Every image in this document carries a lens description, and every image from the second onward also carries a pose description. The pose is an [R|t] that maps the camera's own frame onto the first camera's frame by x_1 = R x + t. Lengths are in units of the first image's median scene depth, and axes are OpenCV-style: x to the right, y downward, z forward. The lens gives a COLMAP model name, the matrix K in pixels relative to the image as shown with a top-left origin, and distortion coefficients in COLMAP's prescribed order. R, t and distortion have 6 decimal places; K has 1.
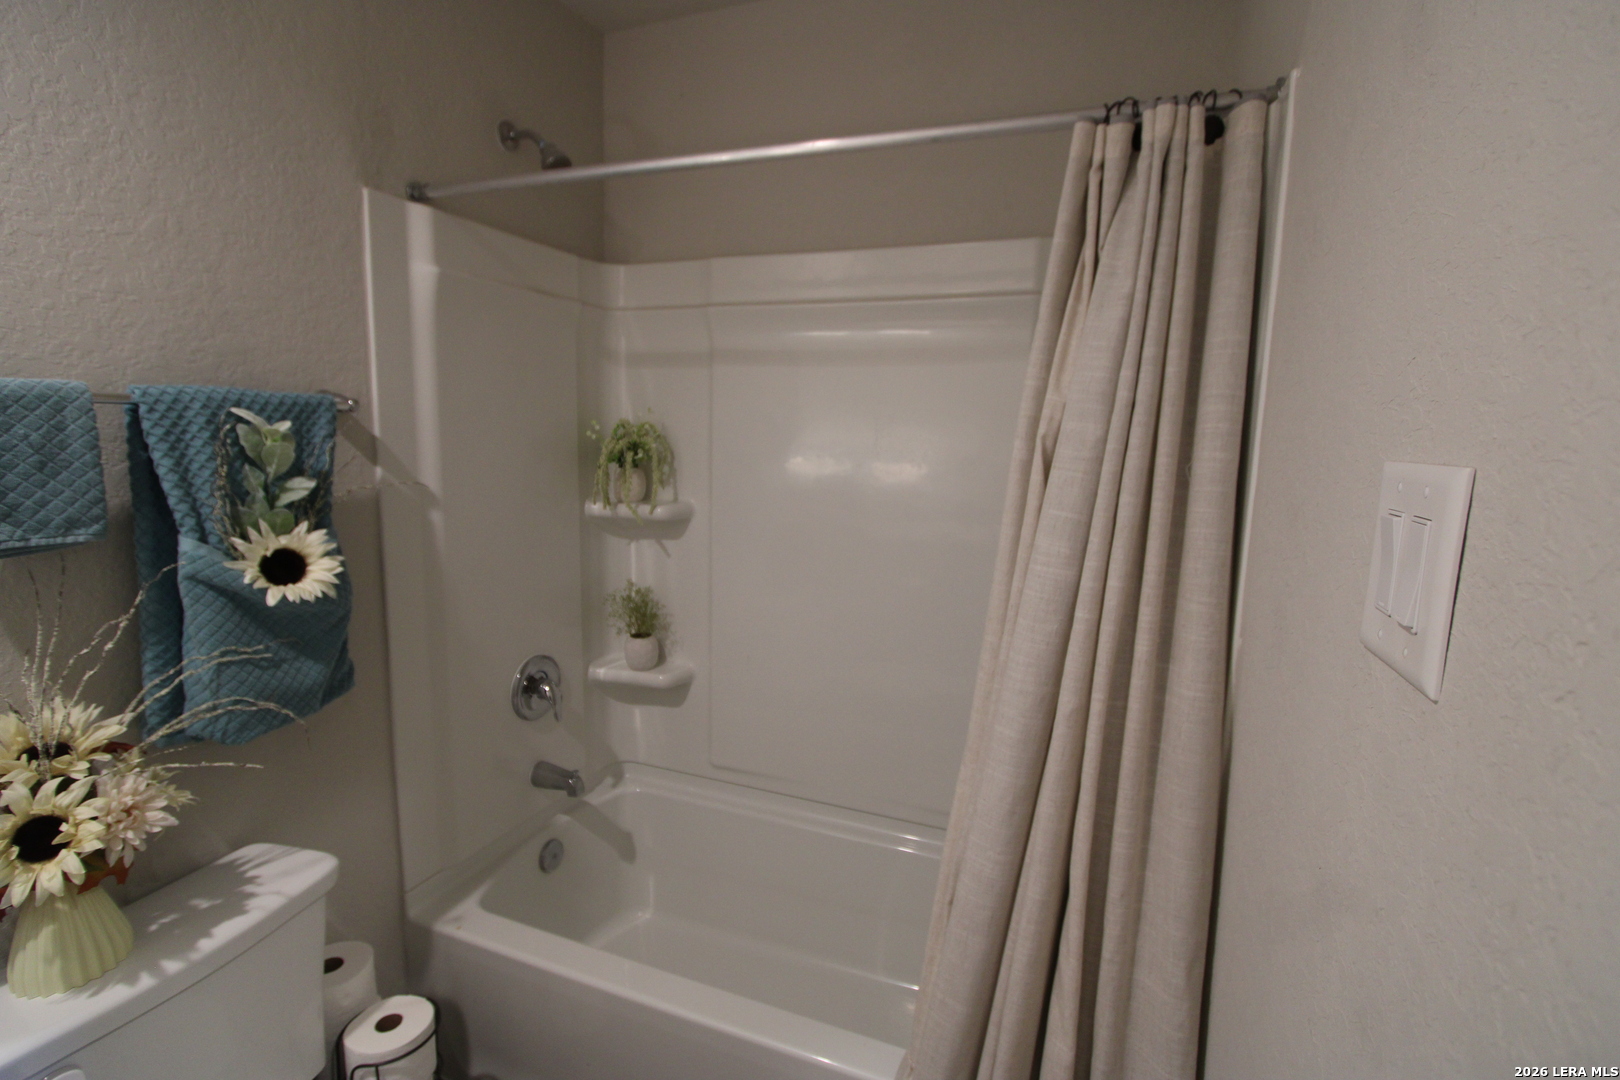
lens RADIAL K [[750.1, 0, 812.4], [0, 750.1, 537.7], [0, 0, 1]] dist [-0.015727, -0.001144]
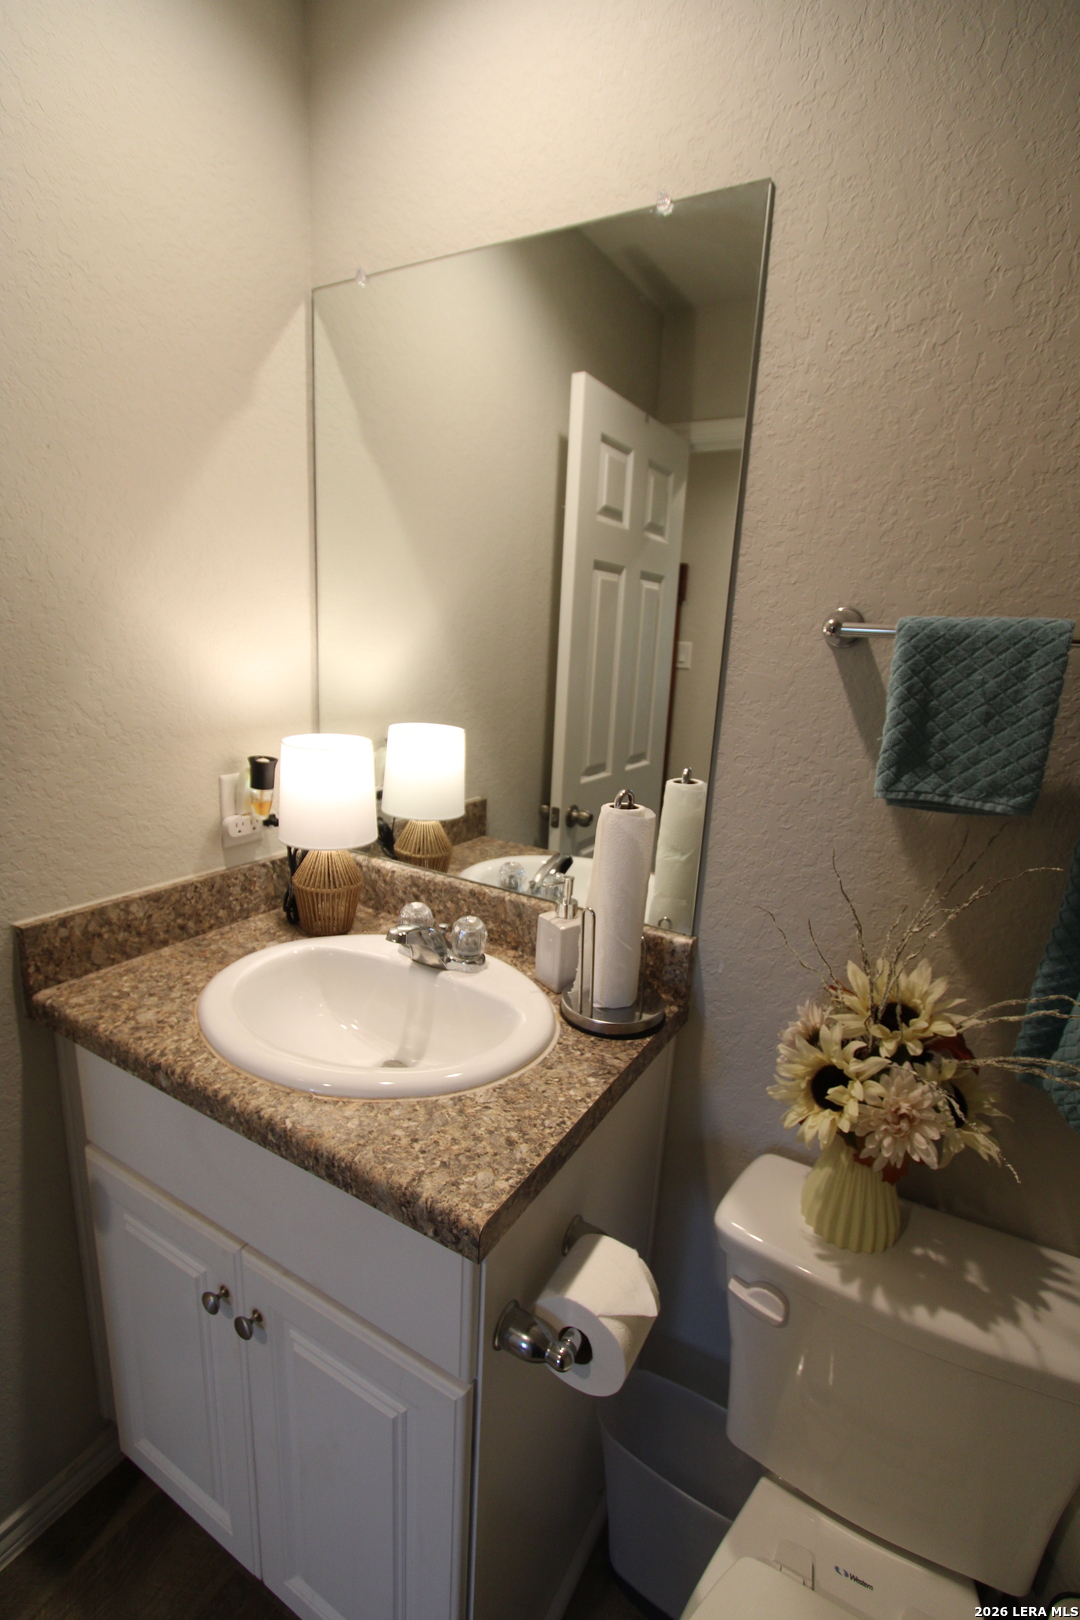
lens RADIAL K [[750.1, 0, 538.1], [0, 750.1, 820.6], [0, 0, 1]] dist [-0.015727, -0.001144]
pose [[-0.160461, 0.209122, -0.964635, -0.085402], [-0.195918, 0.951105, 0.238779, -0.087135], [0.967403, 0.227304, -0.111644, 0.600052]]
